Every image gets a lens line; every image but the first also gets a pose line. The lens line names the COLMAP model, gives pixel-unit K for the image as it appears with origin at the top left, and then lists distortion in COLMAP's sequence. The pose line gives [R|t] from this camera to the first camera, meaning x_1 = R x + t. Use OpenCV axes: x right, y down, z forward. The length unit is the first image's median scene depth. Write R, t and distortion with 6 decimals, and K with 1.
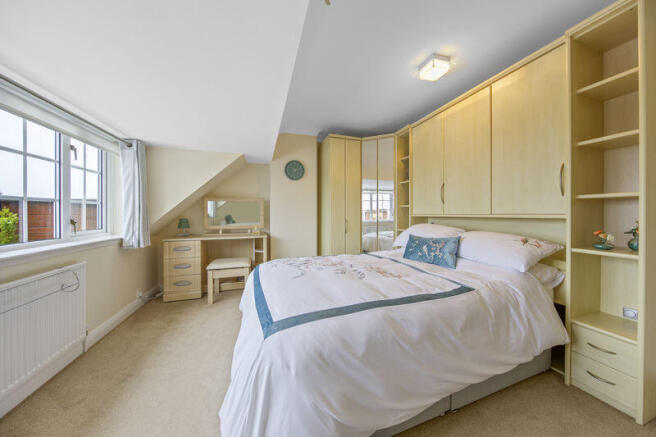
lens RADIAL K [[217.6, 0, 339.1], [0, 217.6, 213.8], [0, 0, 1]] dist [-0.001667, -0.000210]
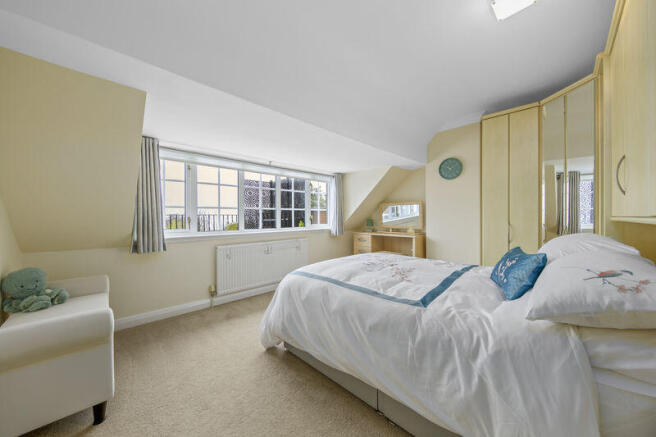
lens RADIAL K [[234.6, 0, 329.2], [0, 234.6, 215.0], [0, 0, 1]] dist [-0.000177, -0.000044]
pose [[0.409833, -0.003223, -0.912155, 0.640992], [0.000892, 0.999995, -0.003132, 0.000119], [0.912160, 0.000470, 0.409834, 0.154501]]
